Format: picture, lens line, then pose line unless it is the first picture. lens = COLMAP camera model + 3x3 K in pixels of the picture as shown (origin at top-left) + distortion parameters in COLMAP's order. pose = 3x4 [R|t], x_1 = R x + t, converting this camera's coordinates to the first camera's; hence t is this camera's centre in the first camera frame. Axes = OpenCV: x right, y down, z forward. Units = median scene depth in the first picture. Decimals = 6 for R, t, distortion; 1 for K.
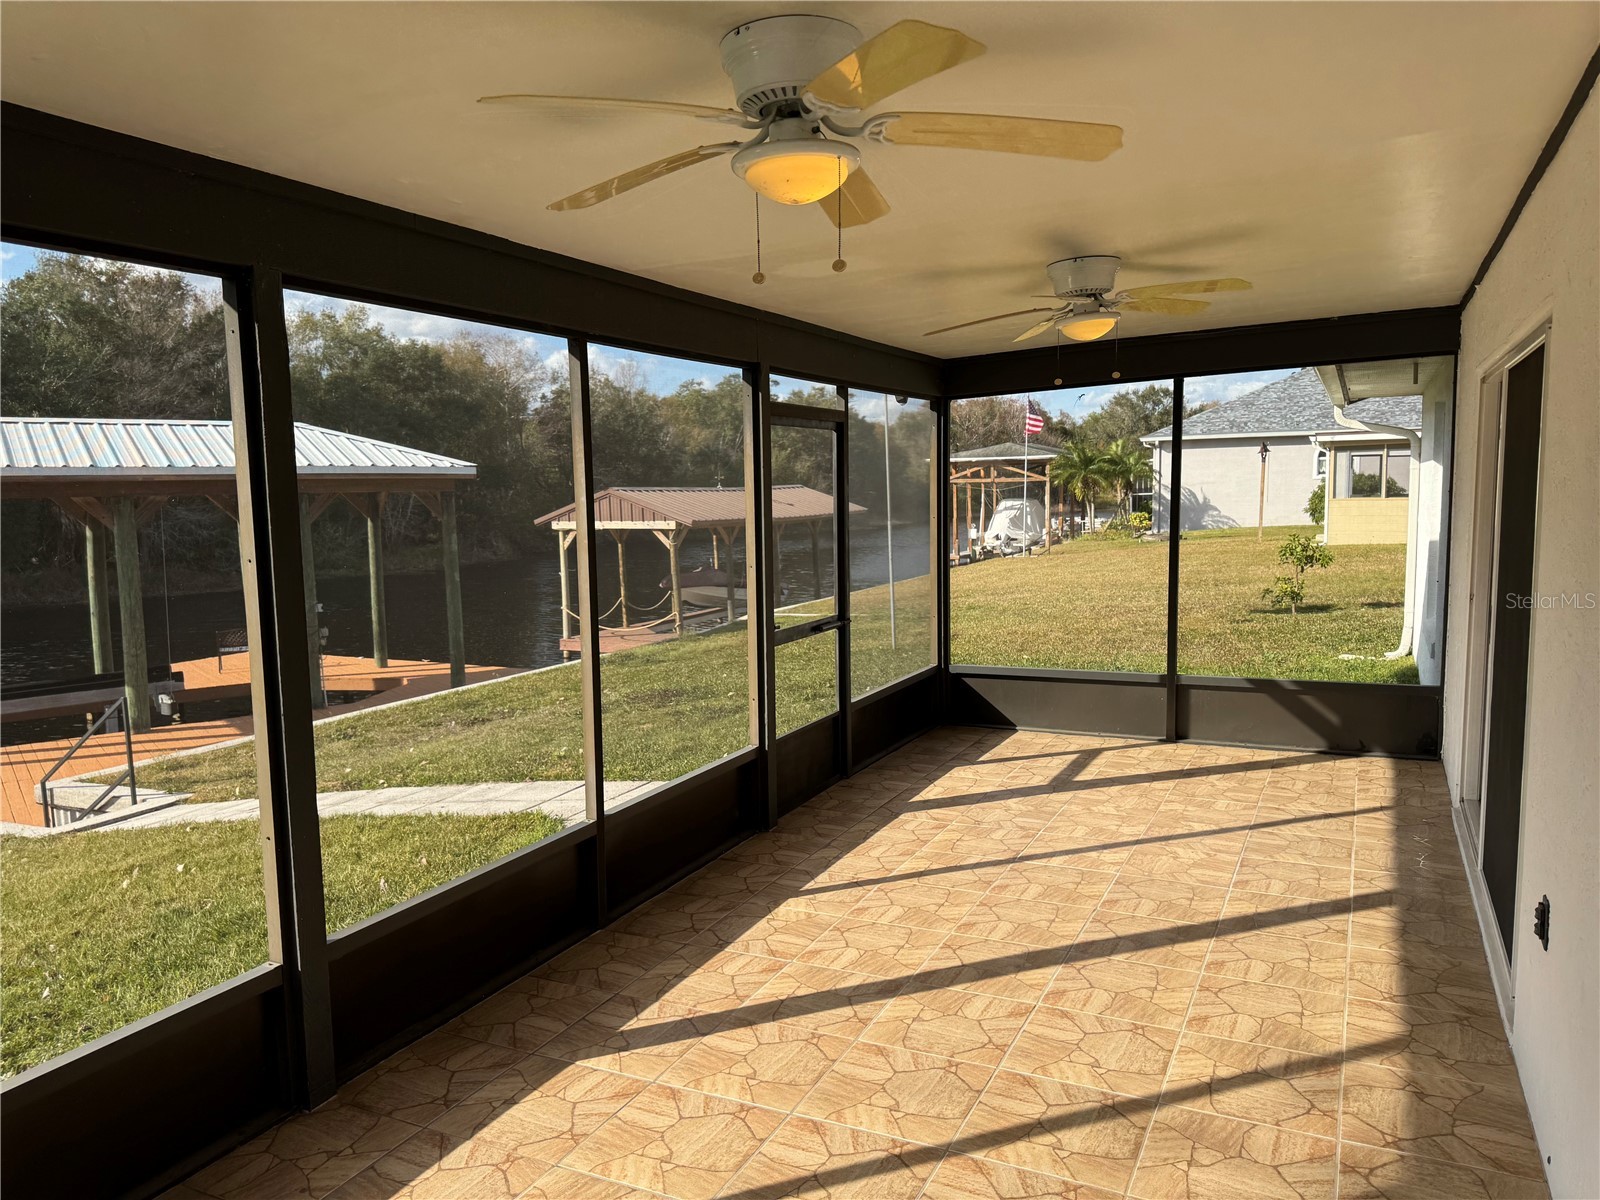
lens RADIAL K [[1120.3, 0, 806.9], [0, 1120.3, 603.2], [0, 0, 1]] dist [0.067209, -0.083032]
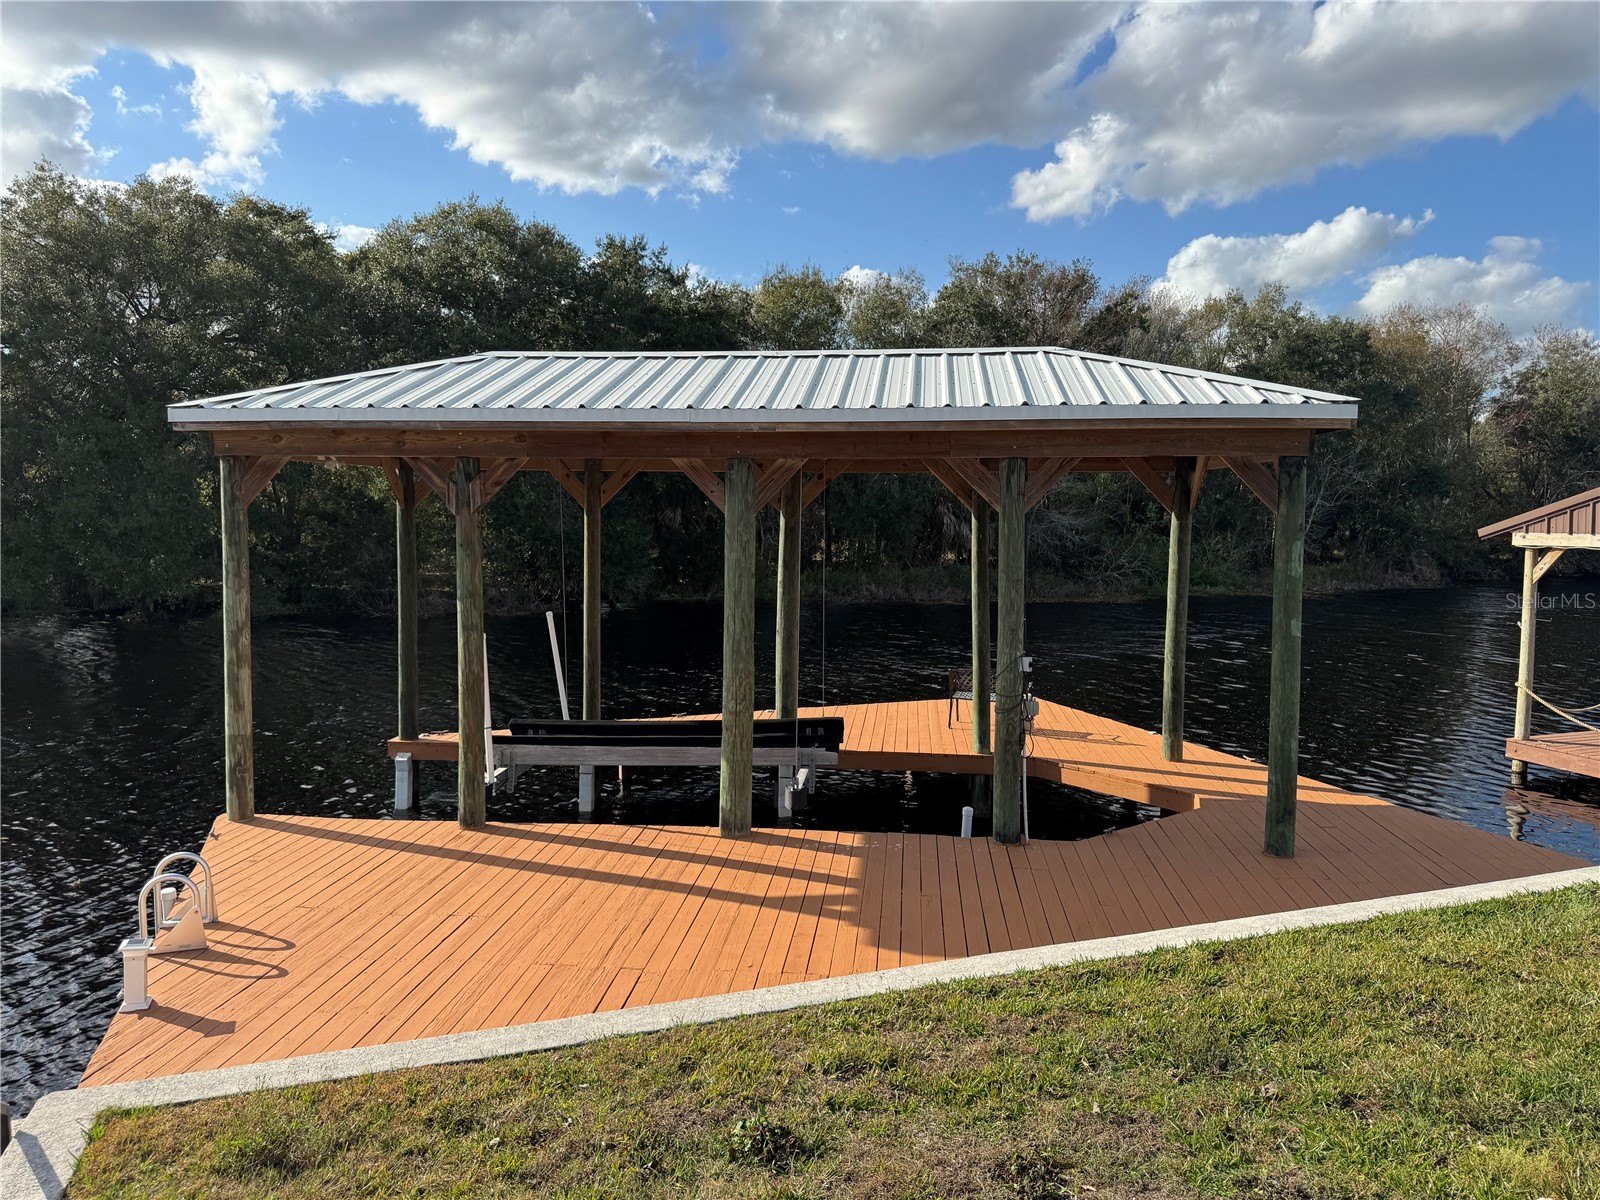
lens RADIAL K [[1120.3, 0, 808.0], [0, 1120.3, 602.5], [0, 0, 1]] dist [0.067209, -0.083032]
pose [[0.718743, 0.077890, -0.690899, -0.122043], [-0.087207, 0.995957, 0.021559, -0.026764], [0.689785, 0.044756, 0.722629, 0.494752]]
